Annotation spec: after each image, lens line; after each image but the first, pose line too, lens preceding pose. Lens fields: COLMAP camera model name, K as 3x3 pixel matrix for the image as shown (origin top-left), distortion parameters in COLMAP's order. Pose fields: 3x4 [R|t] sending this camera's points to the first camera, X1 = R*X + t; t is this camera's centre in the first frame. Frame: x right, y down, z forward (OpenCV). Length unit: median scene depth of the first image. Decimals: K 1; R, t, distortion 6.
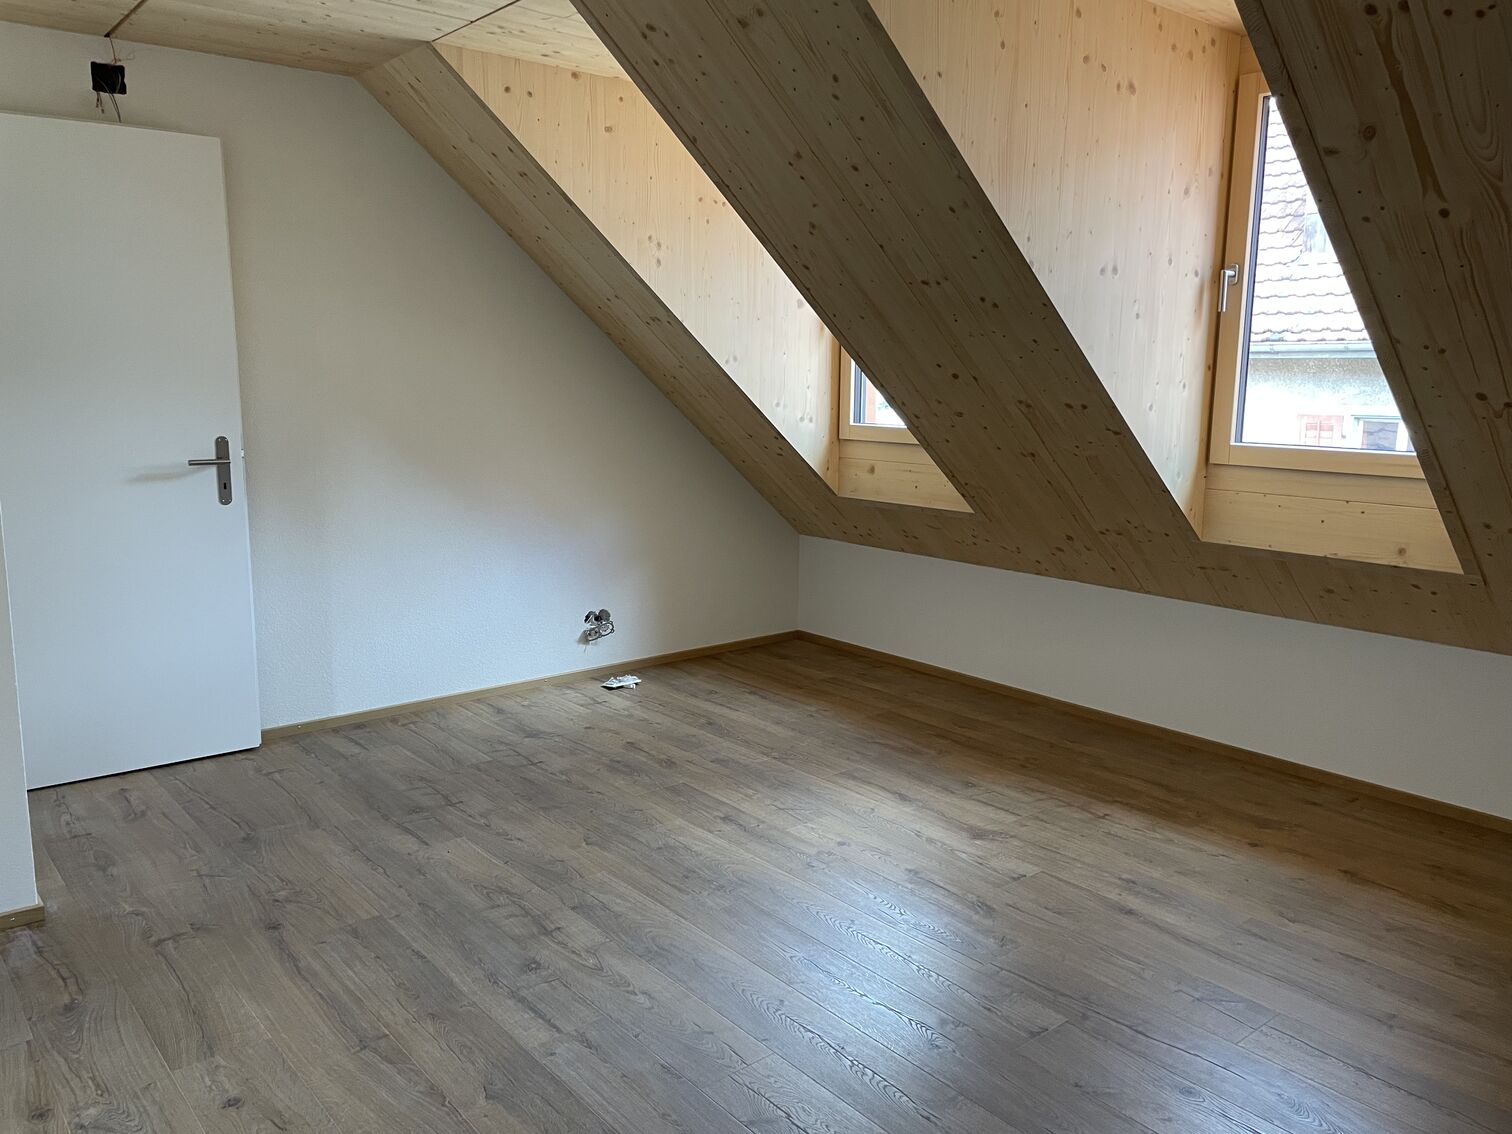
lens RADIAL K [[1153.9, 0, 744.3], [0, 1153.9, 563.3], [0, 0, 1]] dist [0.059879, -0.060603]
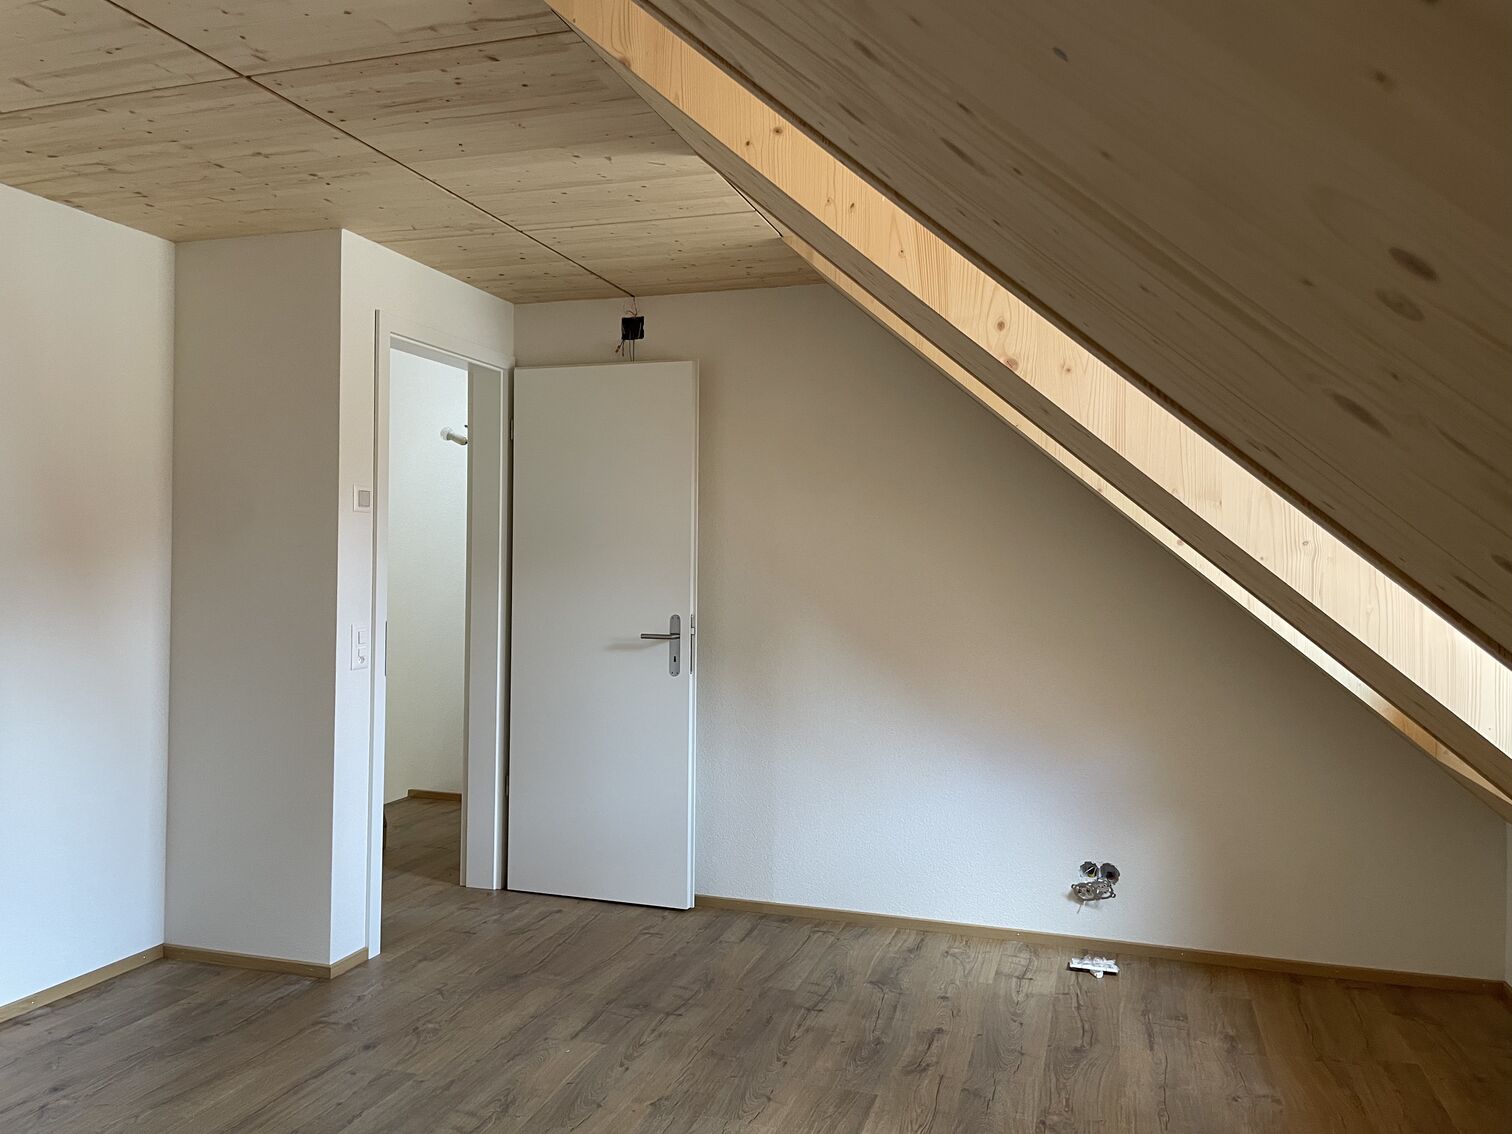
lens RADIAL K [[1153.9, 0, 745.2], [0, 1153.9, 554.2], [0, 0, 1]] dist [0.059879, -0.060603]
pose [[0.537189, -0.005413, -0.843445, 0.507715], [-0.147556, 0.983956, -0.100293, -0.062639], [0.830455, 0.178331, 0.527771, 0.439993]]
